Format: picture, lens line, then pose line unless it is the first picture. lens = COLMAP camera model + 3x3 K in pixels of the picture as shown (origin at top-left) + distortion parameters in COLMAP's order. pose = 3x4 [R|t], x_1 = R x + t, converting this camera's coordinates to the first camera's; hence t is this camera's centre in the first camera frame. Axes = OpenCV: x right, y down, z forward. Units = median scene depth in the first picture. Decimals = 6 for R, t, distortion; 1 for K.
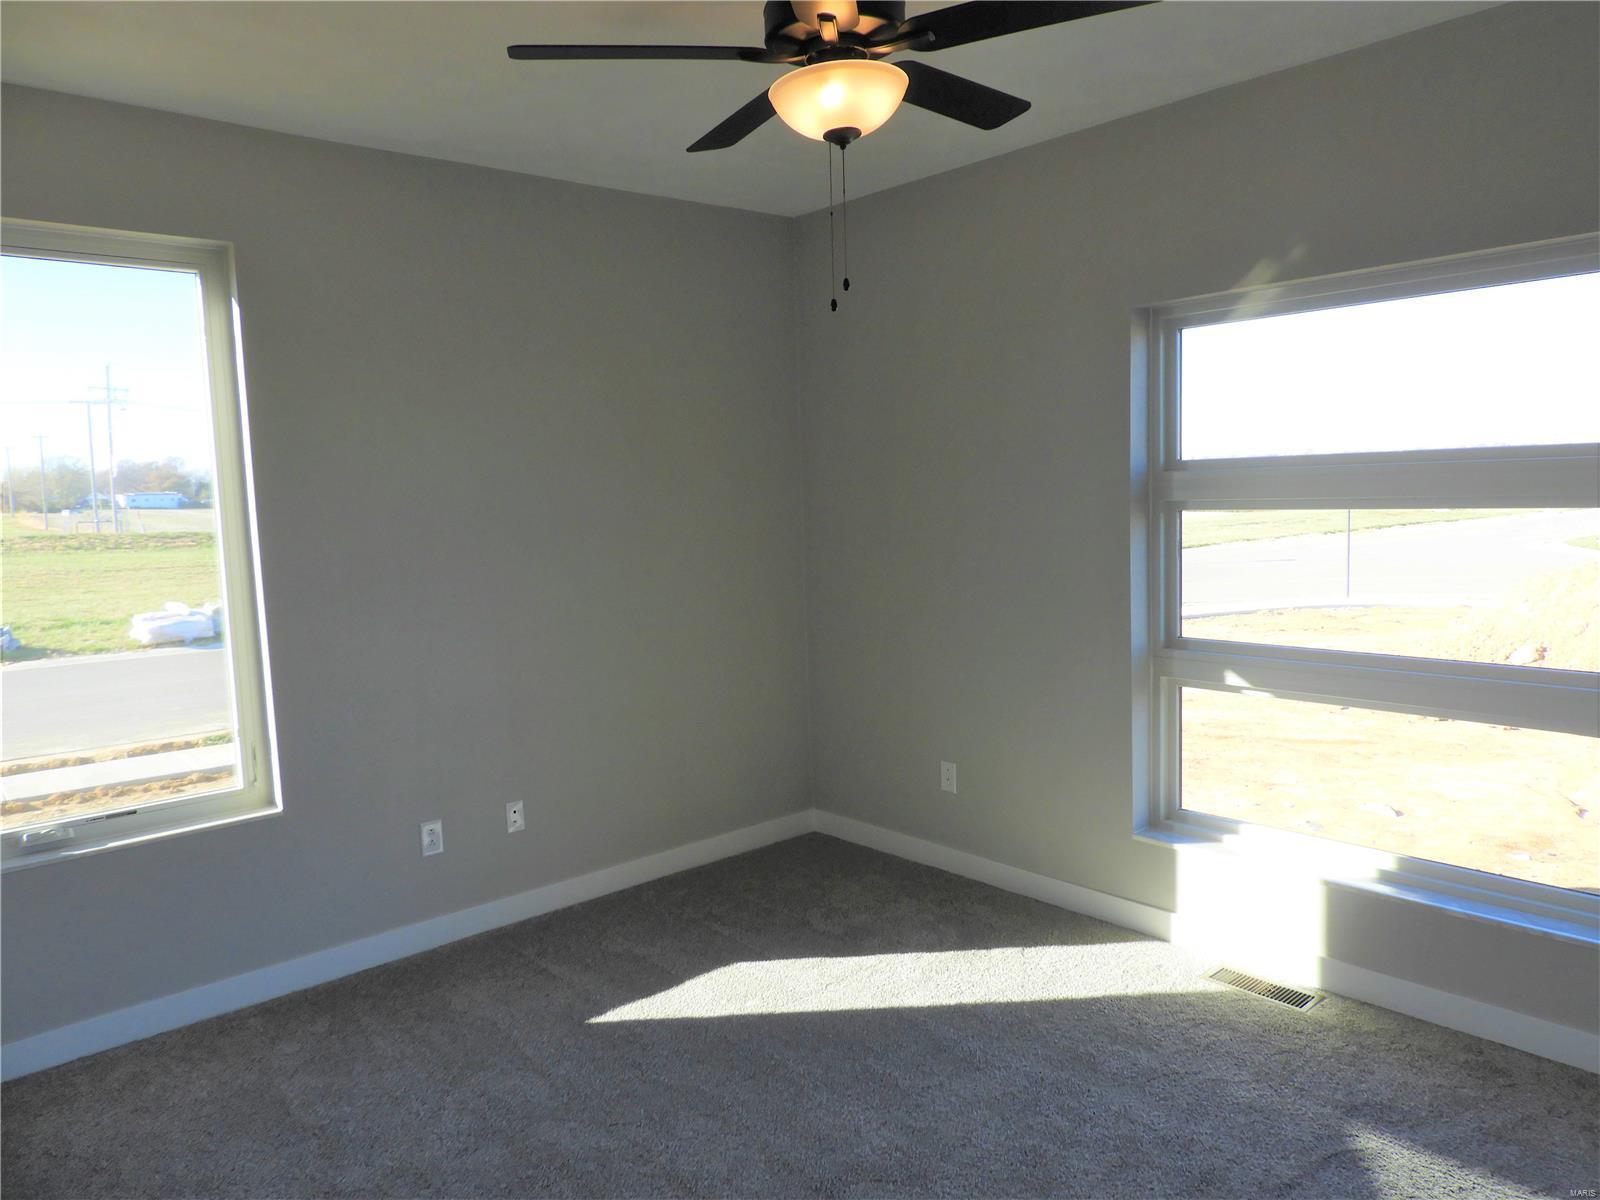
lens RADIAL K [[1147.6, 0, 820.0], [0, 1147.6, 601.8], [0, 0, 1]] dist [0.040523, 0.000985]
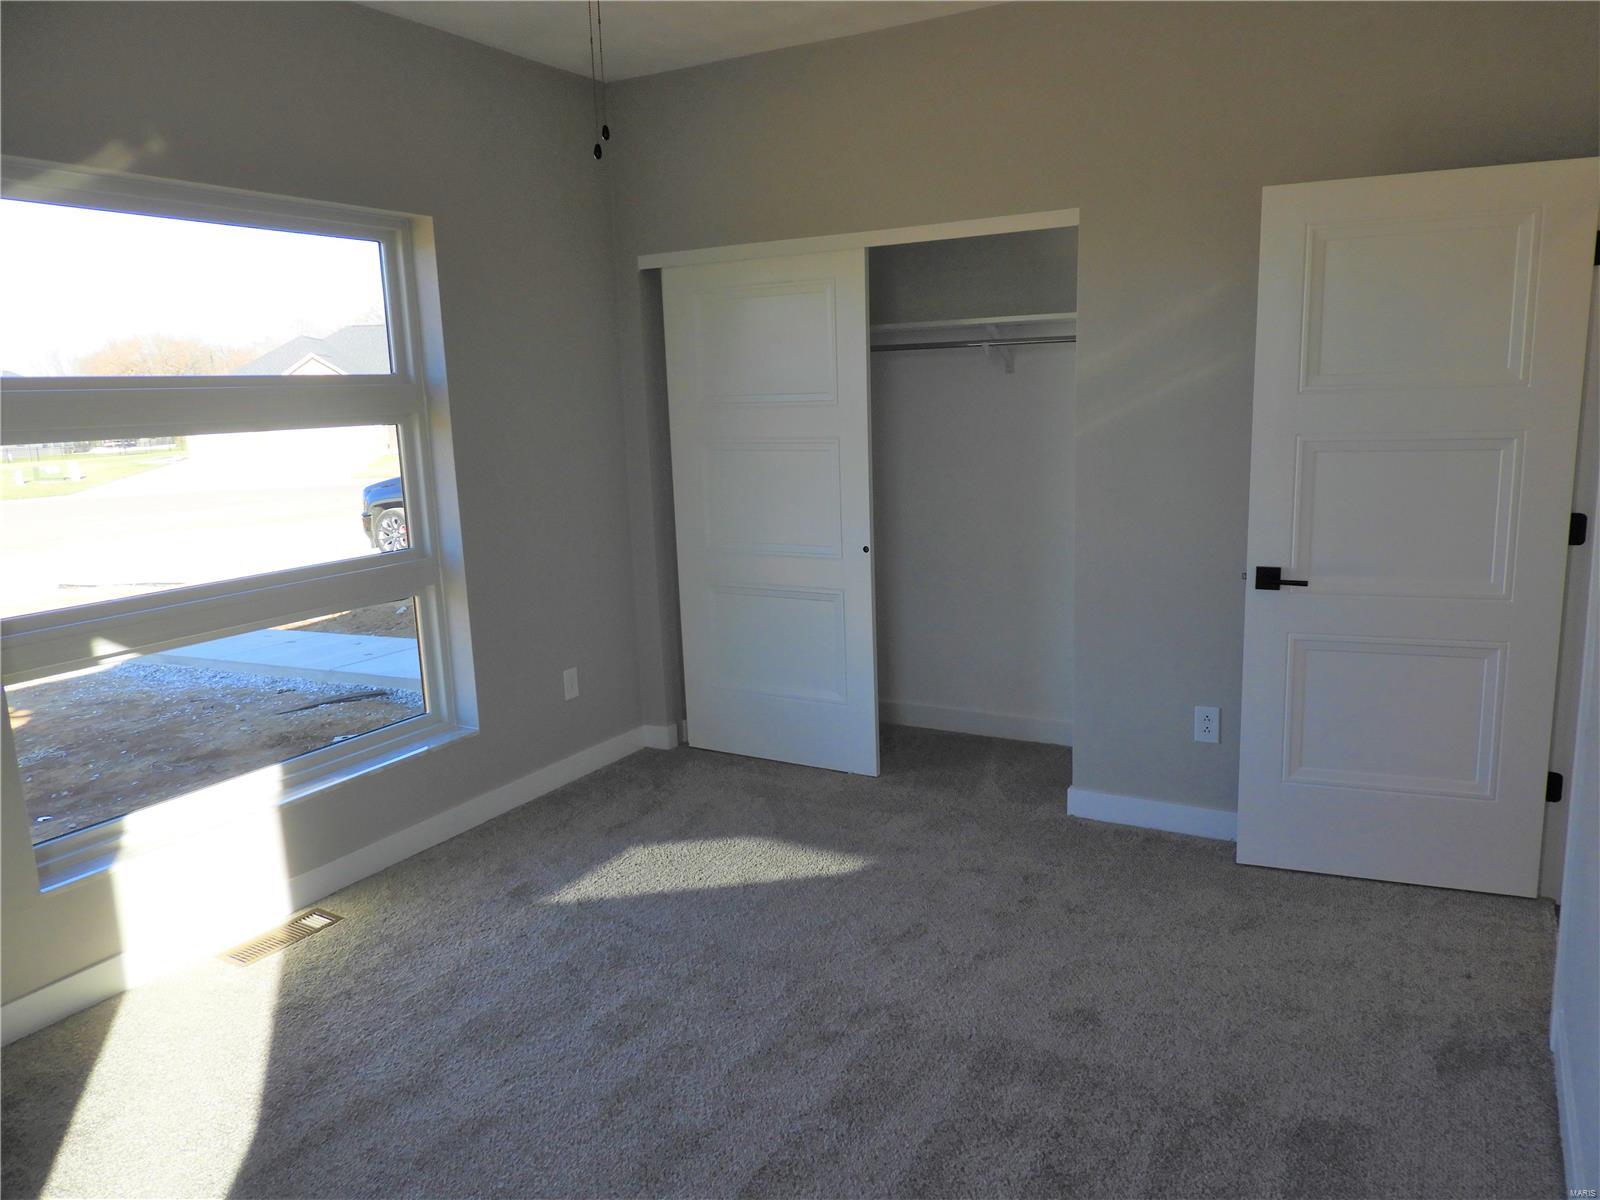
lens RADIAL K [[1147.6, 0, 820.0], [0, 1147.6, 601.8], [0, 0, 1]] dist [0.040523, 0.000985]
pose [[-0.306131, -0.132659, 0.942701, -0.643603], [0.147319, 0.971713, 0.184582, -0.047913], [-0.940522, 0.195384, -0.277928, 0.826541]]
